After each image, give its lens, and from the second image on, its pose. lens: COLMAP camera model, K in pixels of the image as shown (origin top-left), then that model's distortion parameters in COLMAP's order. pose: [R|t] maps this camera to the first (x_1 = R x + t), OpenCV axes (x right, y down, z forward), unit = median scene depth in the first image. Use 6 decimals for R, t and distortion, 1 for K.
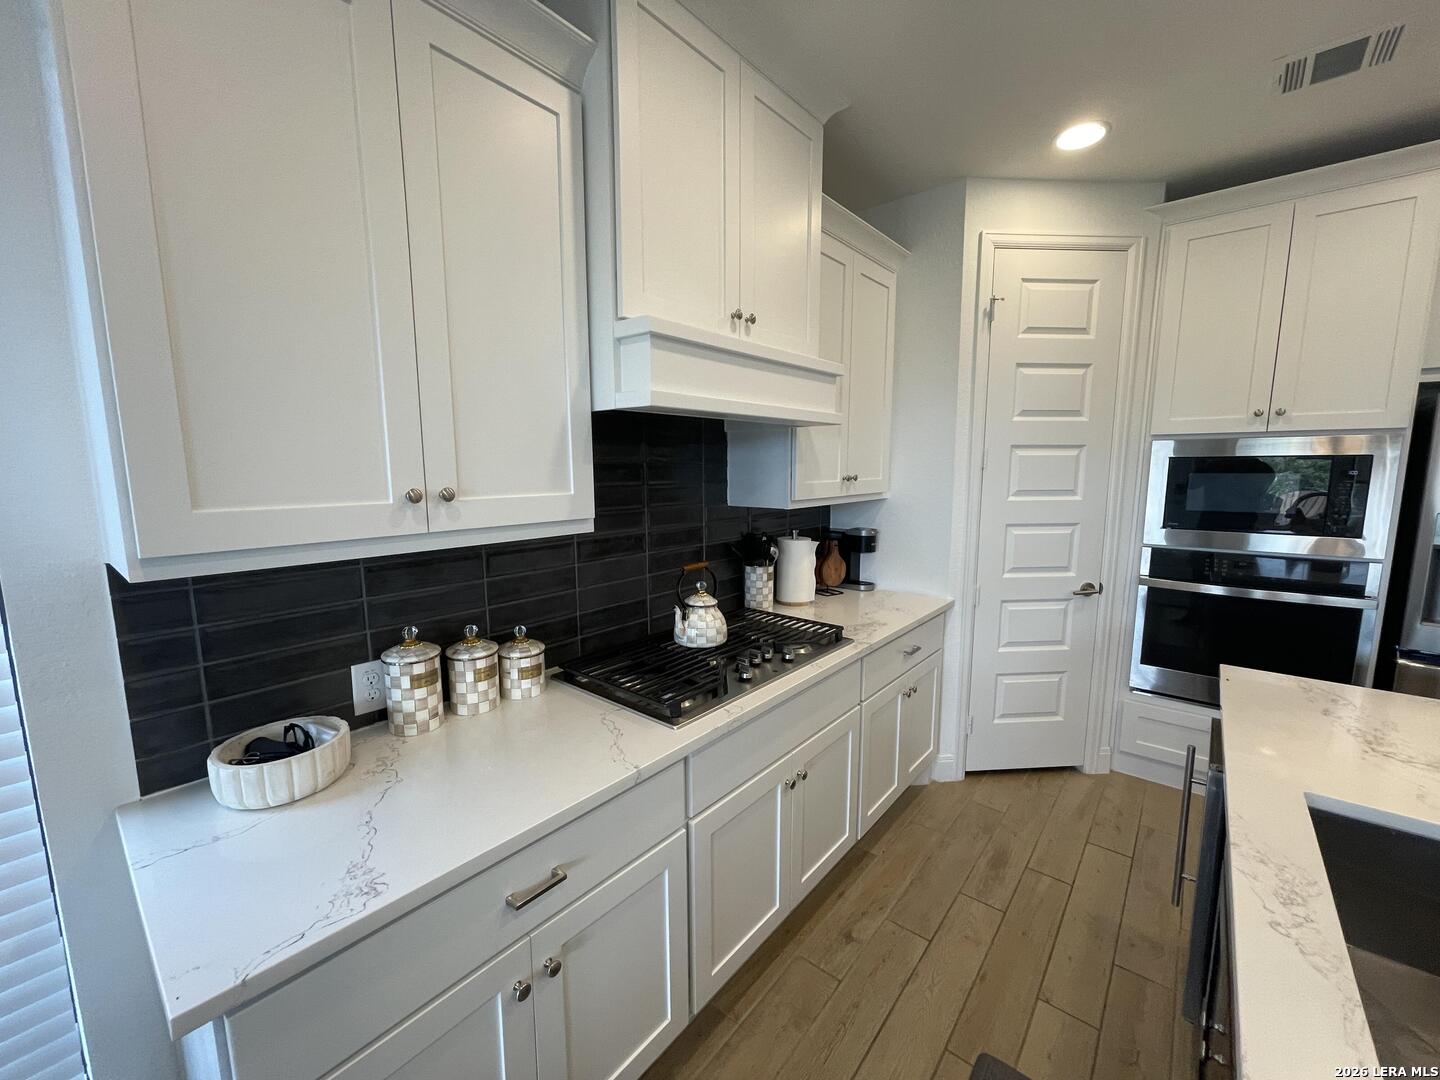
lens RADIAL K [[578.3, 0, 715.4], [0, 578.3, 546.1], [0, 0, 1]] dist [-0.004524, 0.000754]
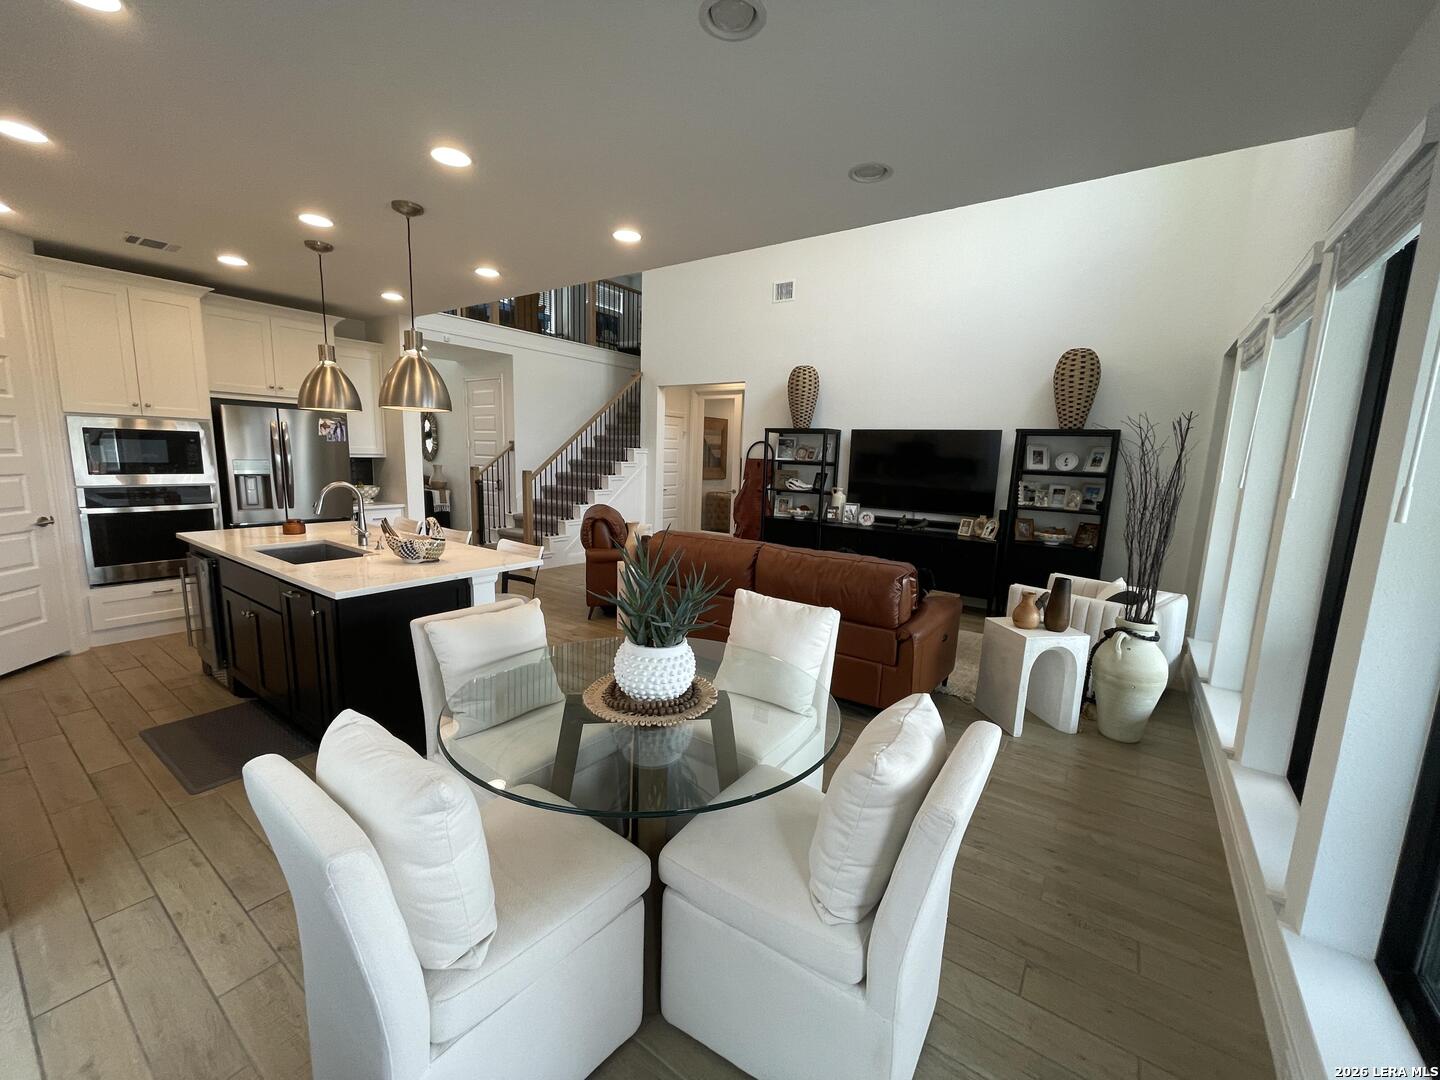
lens RADIAL K [[578.3, 0, 718.2], [0, 578.3, 546.7], [0, 0, 1]] dist [-0.004524, 0.000754]
pose [[-0.080898, -0.164297, 0.983088, -0.883657], [0.098351, 0.980191, 0.171906, 0.058179], [-0.991858, 0.110595, -0.063137, -0.529933]]
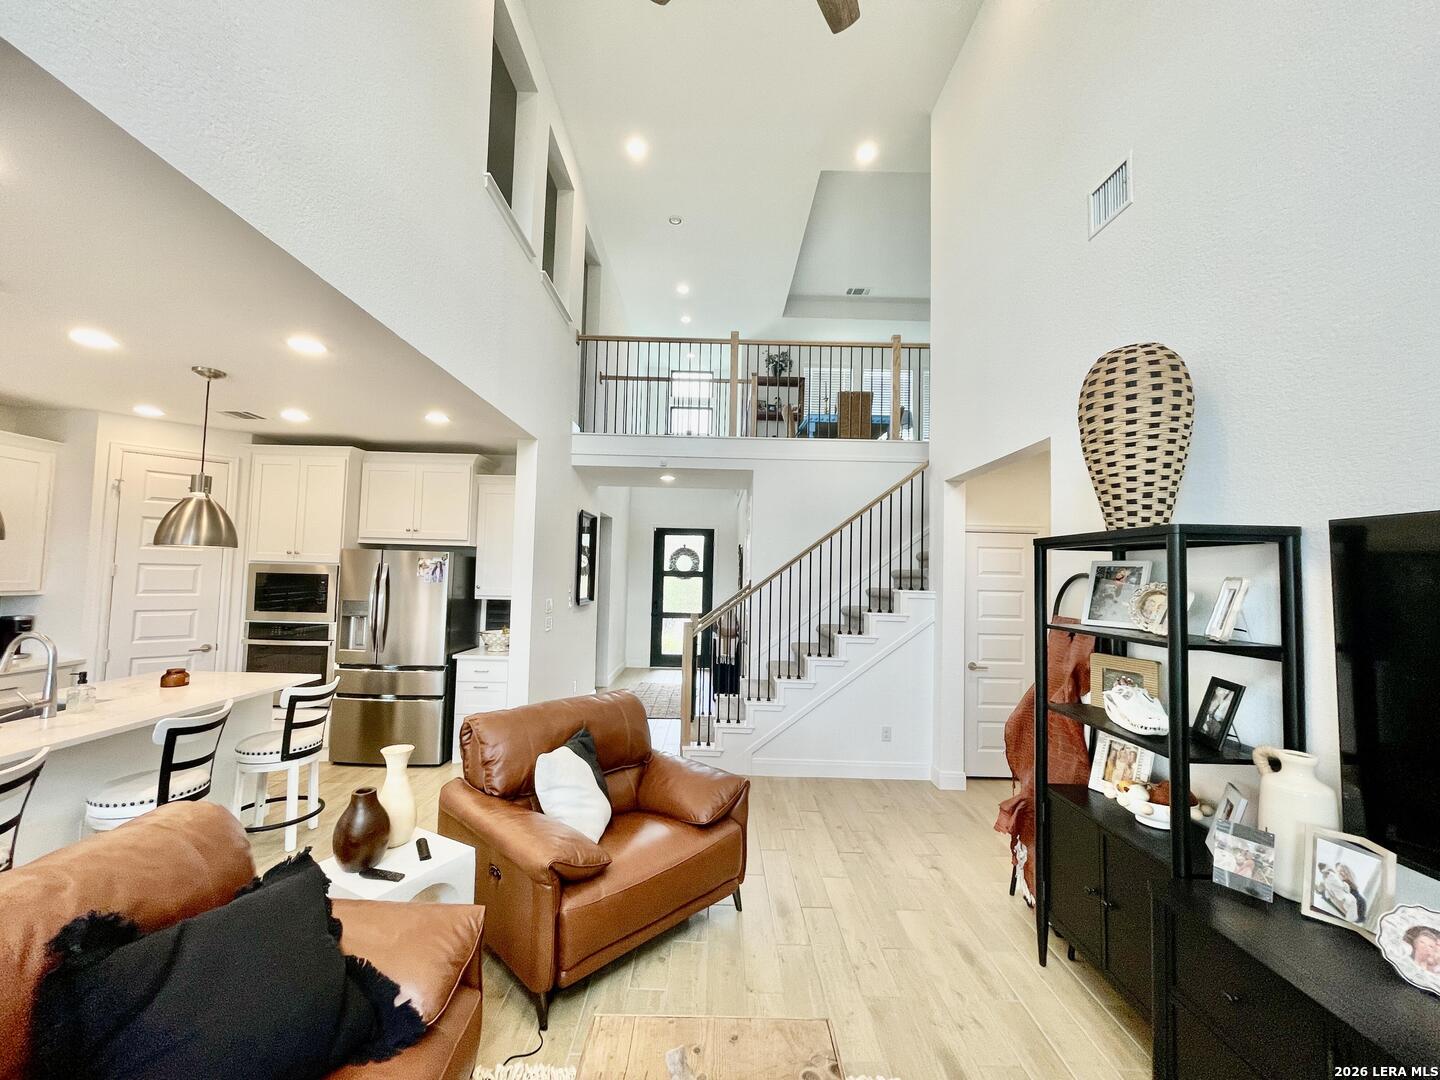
lens RADIAL K [[578.3, 0, 710.5], [0, 578.3, 537.4], [0, 0, 1]] dist [-0.004524, 0.000754]
pose [[0.770200, 0.062520, 0.634731, 0.717483], [0.058831, 0.983977, -0.168307, 0.133240], [-0.635084, 0.166972, 0.754181, -1.337072]]
